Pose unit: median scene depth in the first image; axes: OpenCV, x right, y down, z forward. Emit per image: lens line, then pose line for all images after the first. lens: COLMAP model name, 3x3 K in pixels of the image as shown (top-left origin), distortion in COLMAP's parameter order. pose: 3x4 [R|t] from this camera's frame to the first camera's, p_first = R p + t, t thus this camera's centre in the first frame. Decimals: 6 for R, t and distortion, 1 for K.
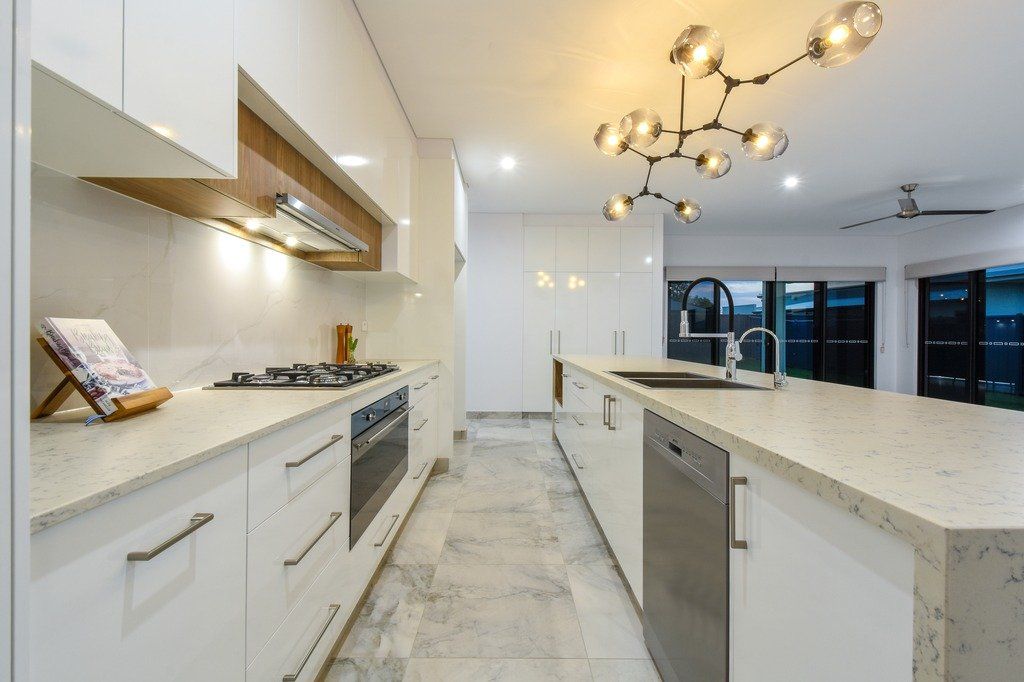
lens RADIAL K [[444.9, 0, 513.9], [0, 444.9, 340.7], [0, 0, 1]] dist [0.025992, -0.000270]
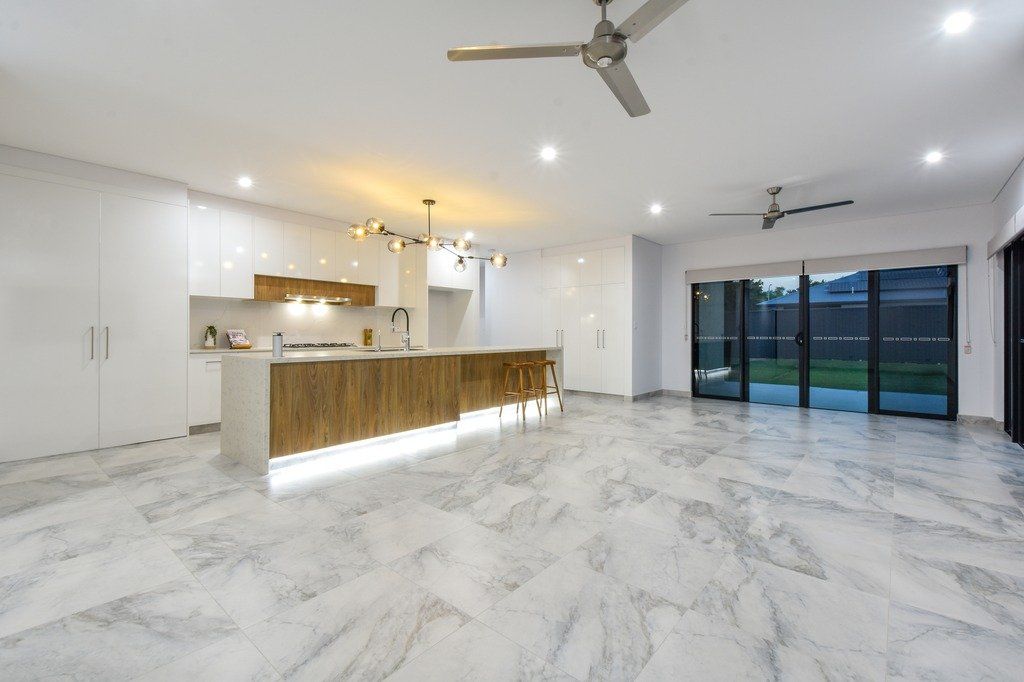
lens RADIAL K [[444.9, 0, 509.9], [0, 444.9, 342.3], [0, 0, 1]] dist [0.025992, -0.000270]
pose [[0.756679, 0.006514, -0.653754, 0.825073], [-0.005641, 0.999978, 0.003436, 0.010594], [0.653762, 0.001088, 0.756700, -0.142279]]
